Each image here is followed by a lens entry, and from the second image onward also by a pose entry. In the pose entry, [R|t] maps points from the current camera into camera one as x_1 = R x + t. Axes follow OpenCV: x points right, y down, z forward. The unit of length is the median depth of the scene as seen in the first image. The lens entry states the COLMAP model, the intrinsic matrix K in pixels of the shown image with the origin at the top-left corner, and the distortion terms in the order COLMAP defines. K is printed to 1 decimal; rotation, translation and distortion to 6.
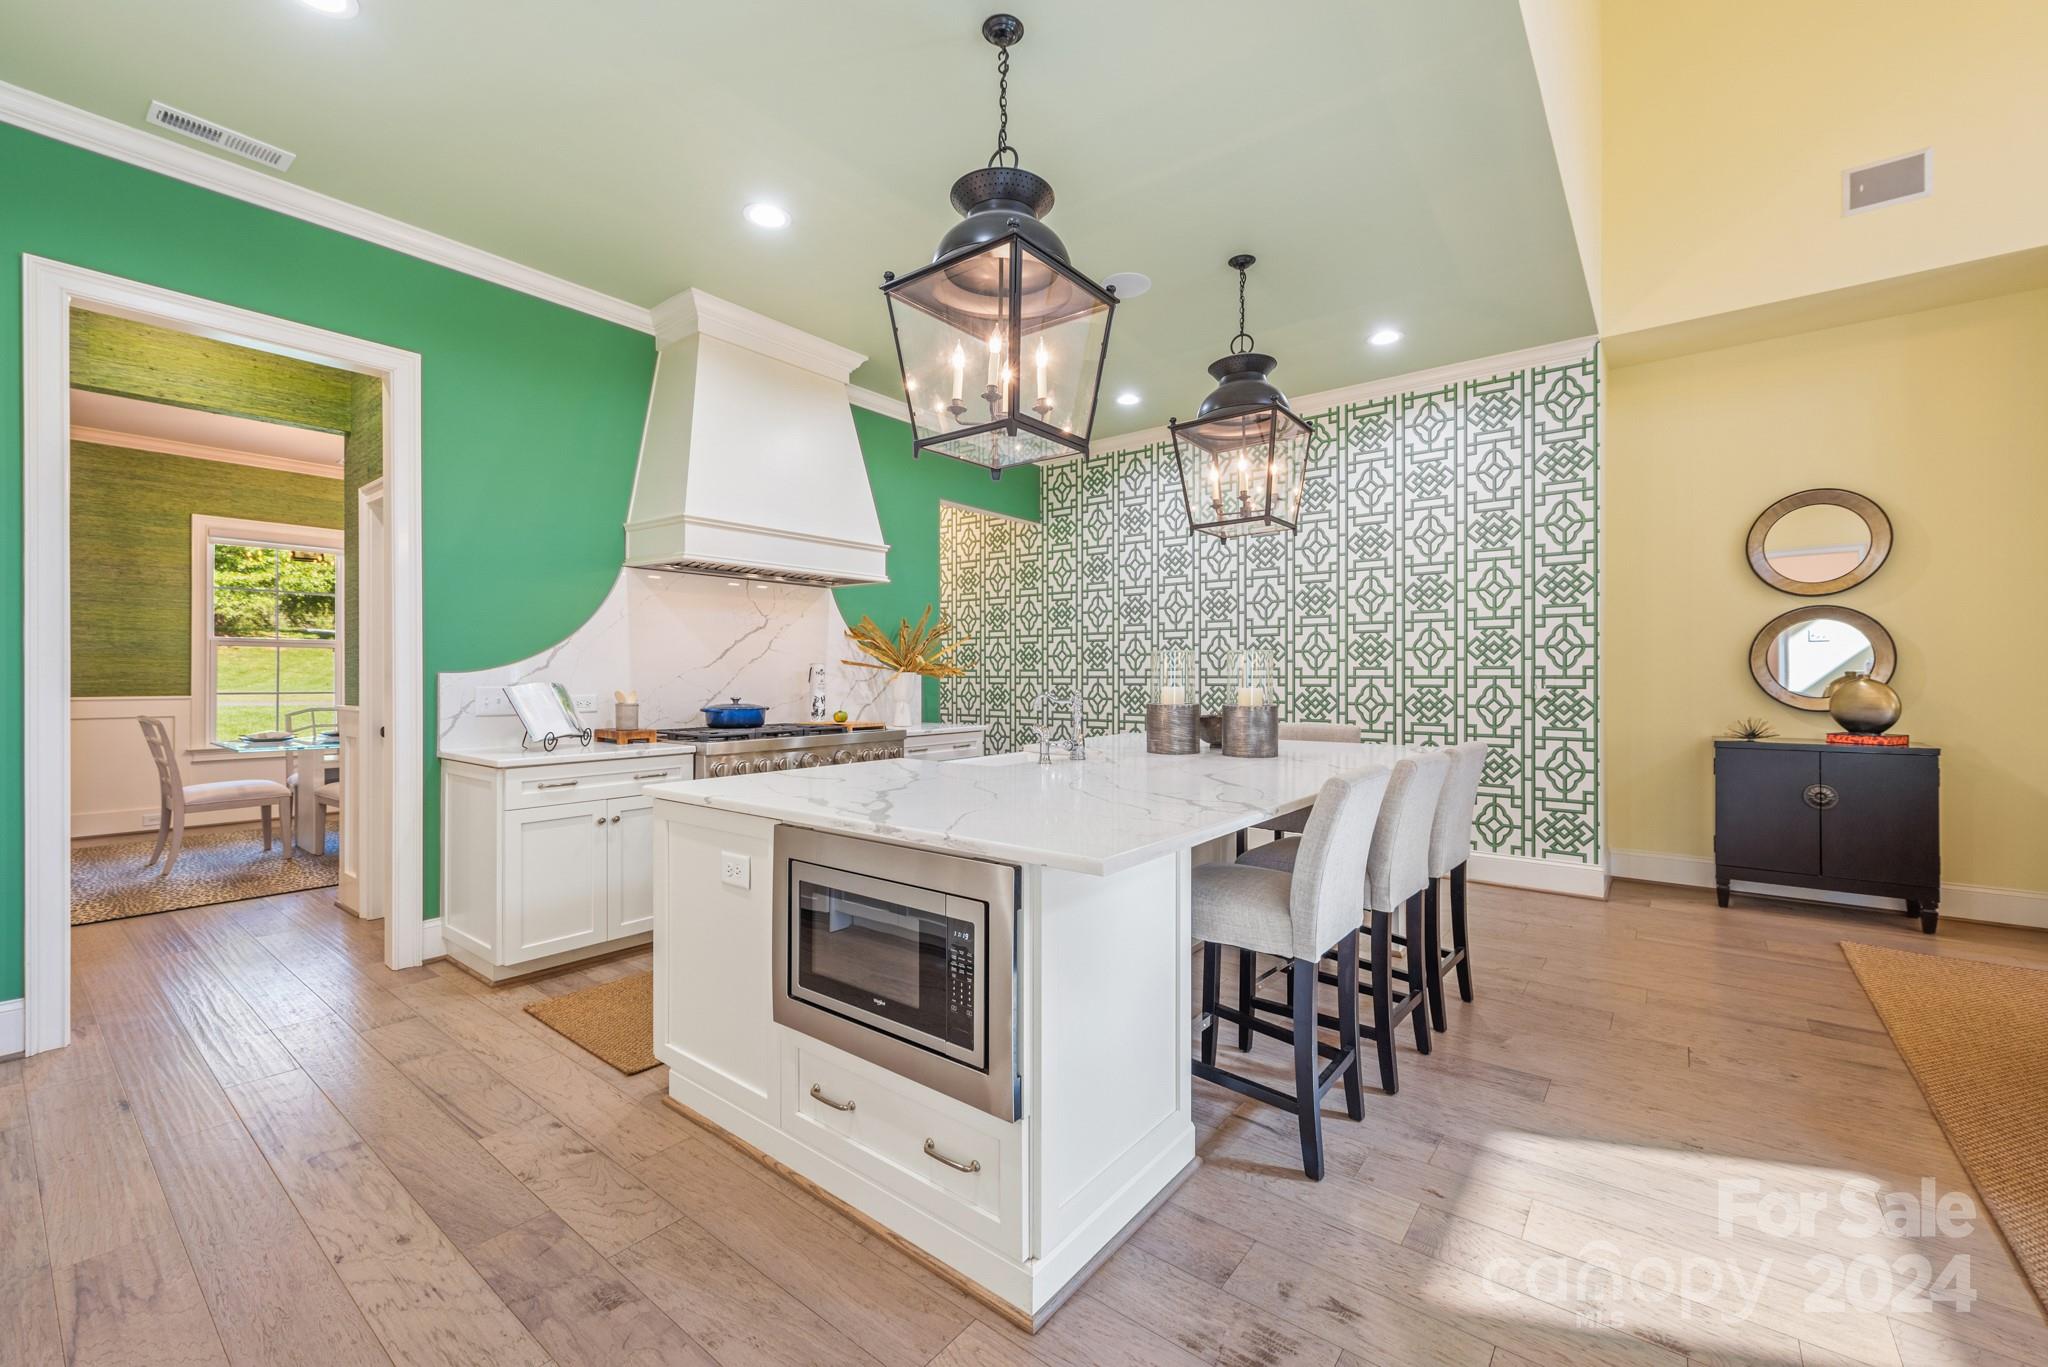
lens RADIAL K [[855.4, 0, 1043.8], [0, 855.4, 684.5], [0, 0, 1]] dist [0.007539, -0.001245]
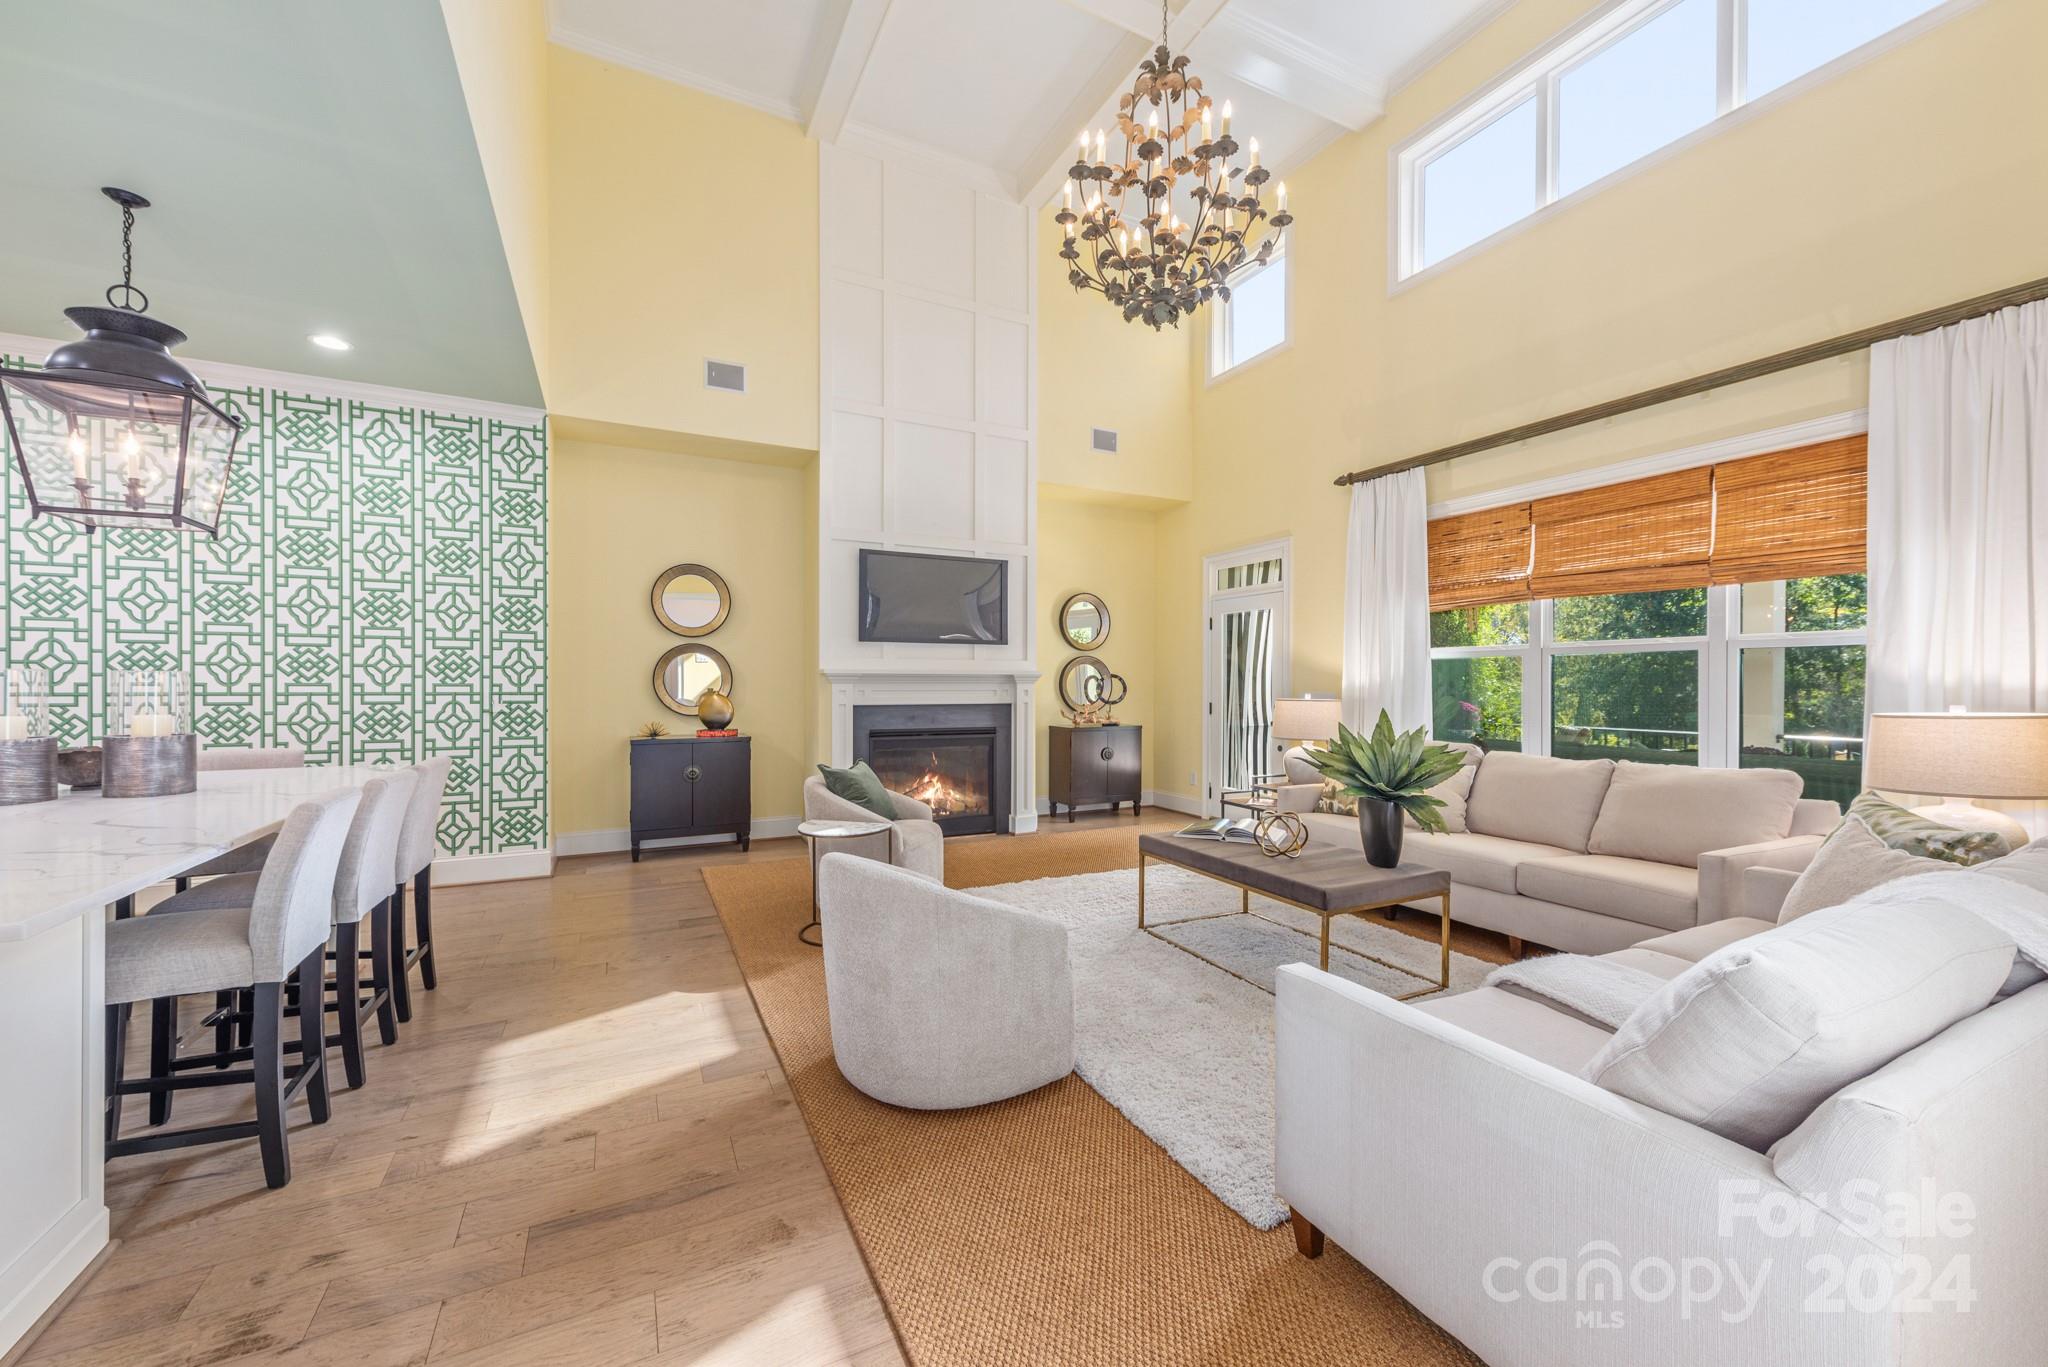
lens RADIAL K [[798.4, 0, 1020.5], [0, 798.4, 671.9], [0, 0, 1]] dist [0.005383, -0.001915]
pose [[0.447371, 0.011749, 0.894271, -0.081476], [0.009819, 0.999789, -0.018048, -0.014802], [-0.894295, 0.016855, 0.447161, -0.130639]]
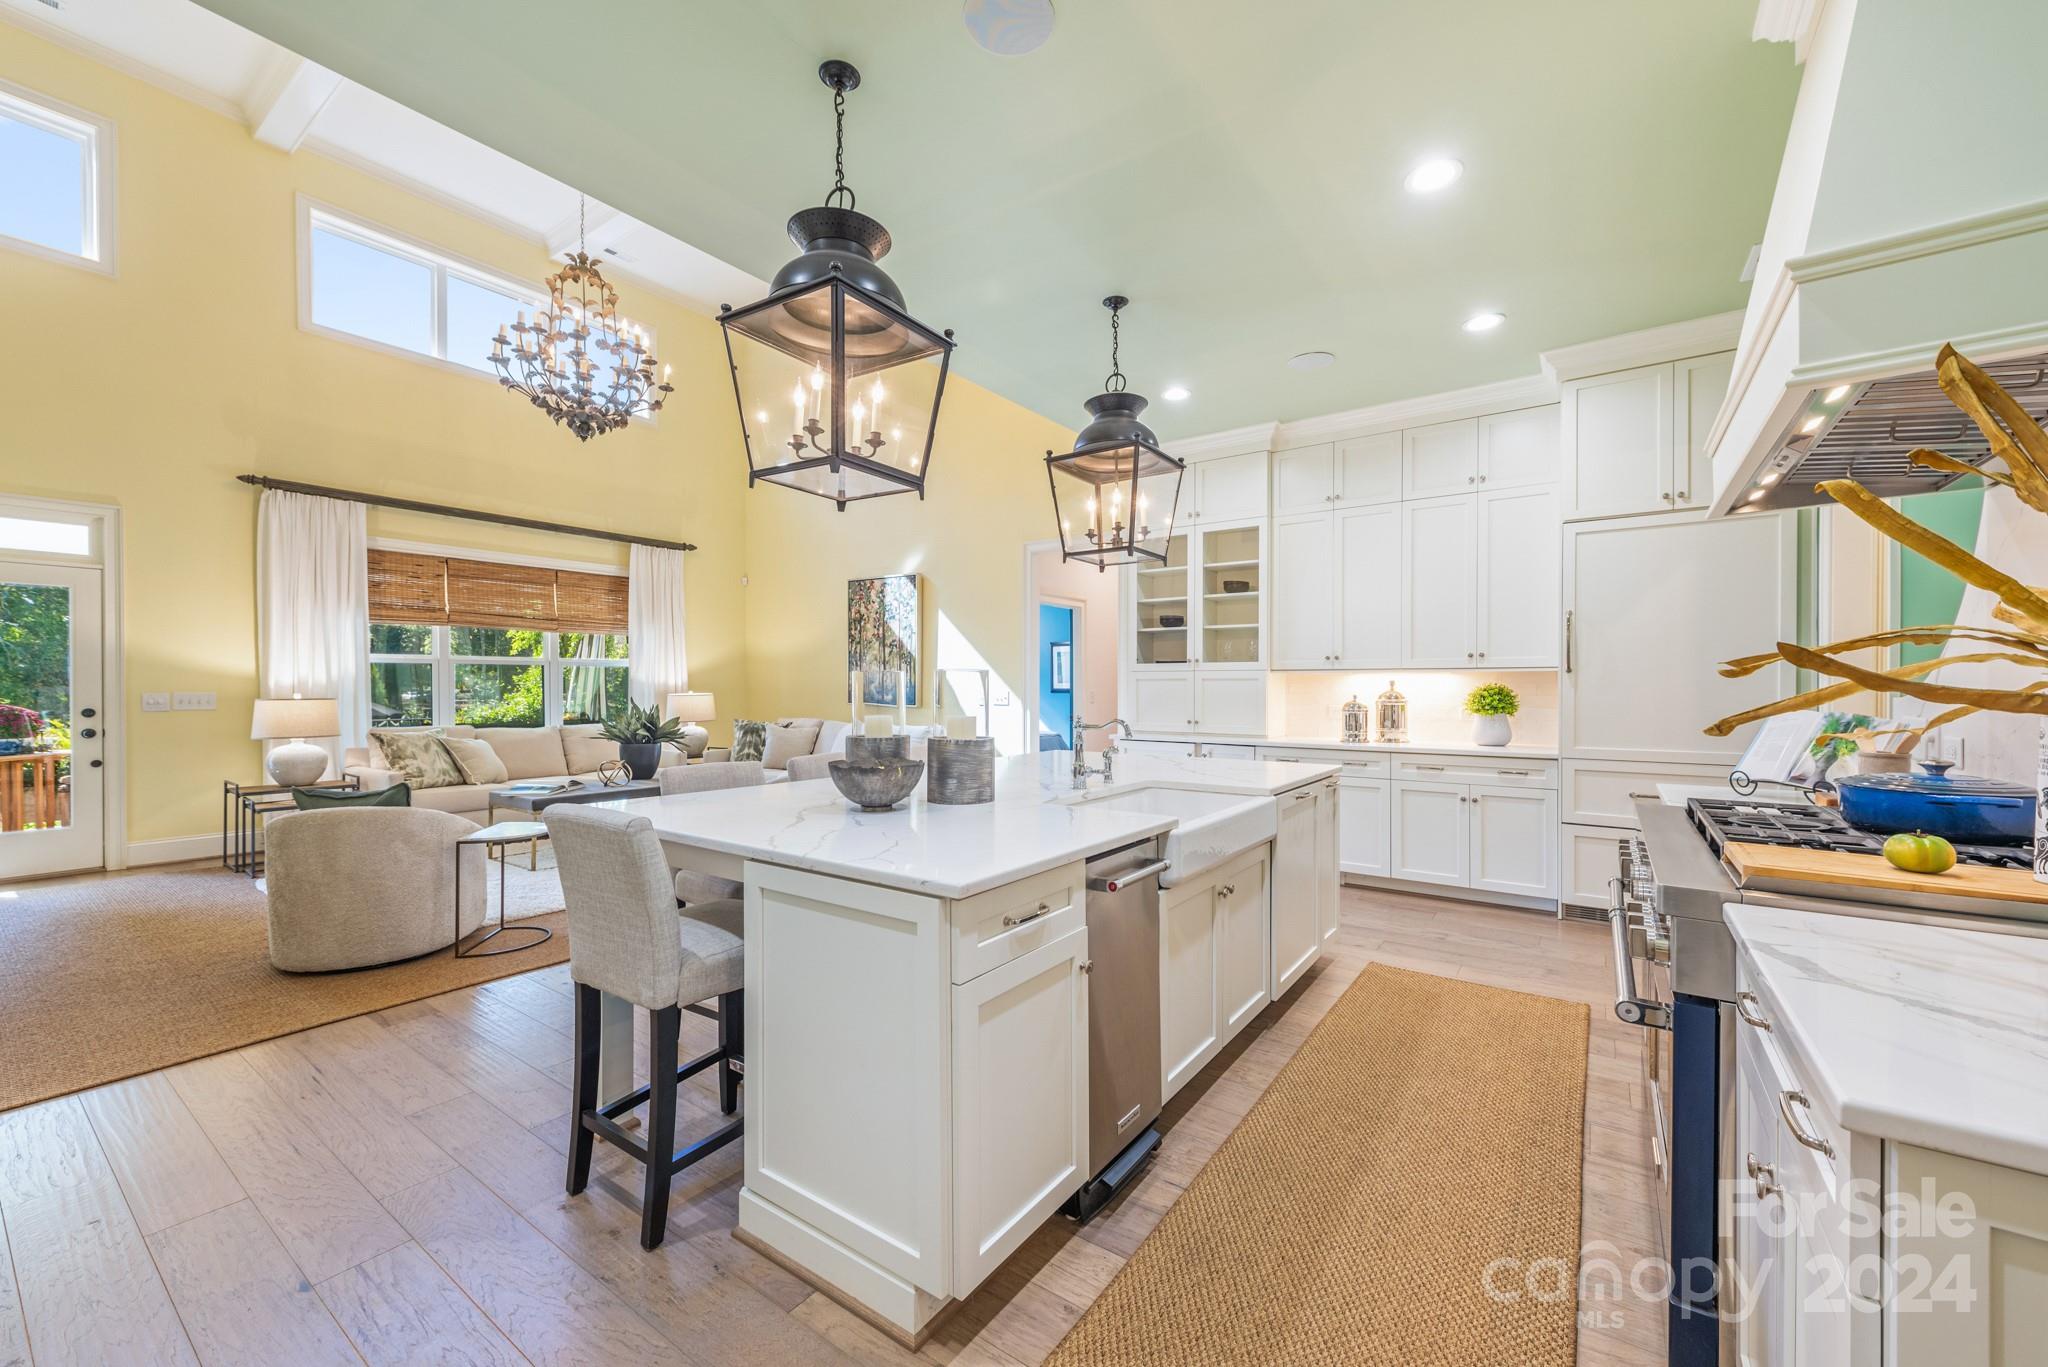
lens RADIAL K [[798.4, 0, 1042.1], [0, 798.4, 691.2], [0, 0, 1]] dist [0.005383, -0.001915]
pose [[-0.999364, -0.001042, -0.035639, 0.078839], [-0.001646, 0.999855, 0.016934, -0.024200], [0.035617, 0.016982, -0.999221, 1.337748]]
